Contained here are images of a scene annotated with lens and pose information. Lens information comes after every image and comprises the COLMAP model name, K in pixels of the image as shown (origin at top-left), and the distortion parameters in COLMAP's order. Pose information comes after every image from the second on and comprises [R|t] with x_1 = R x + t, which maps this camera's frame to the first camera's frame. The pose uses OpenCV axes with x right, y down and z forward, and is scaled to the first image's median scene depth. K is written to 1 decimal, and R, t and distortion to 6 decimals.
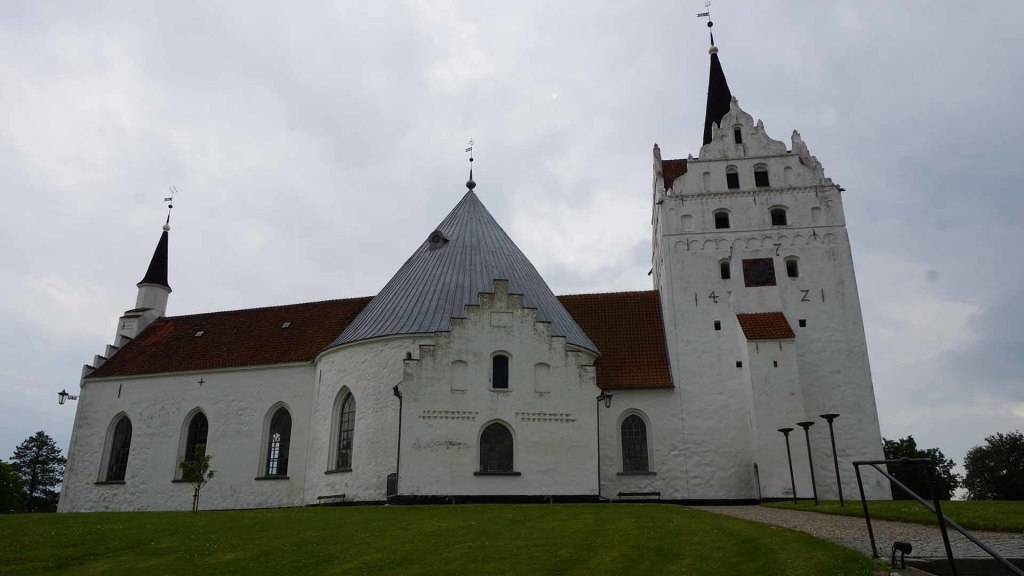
lens RADIAL K [[682.9, 0, 512.3], [0, 682.9, 288.4], [0, 0, 1]] dist [0.003351, 0.009193]
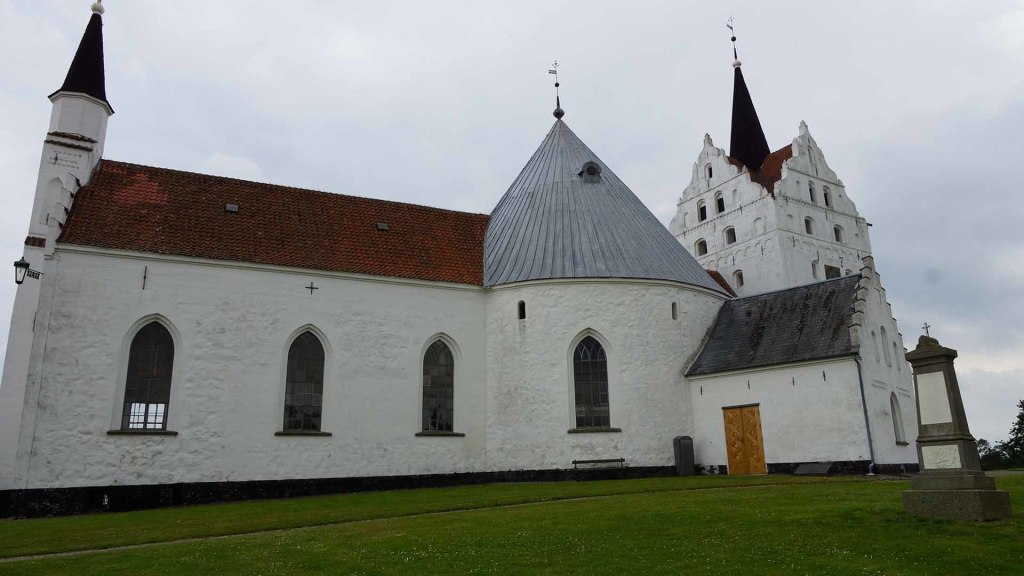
lens RADIAL K [[682.9, 0, 512.4], [0, 682.9, 292.8], [0, 0, 1]] dist [0.003351, 0.009193]
pose [[0.758215, 0.156026, 0.633061, -0.752121], [-0.202460, 0.979290, 0.001128, 0.105193], [-0.619774, -0.129025, 0.774101, 0.378123]]
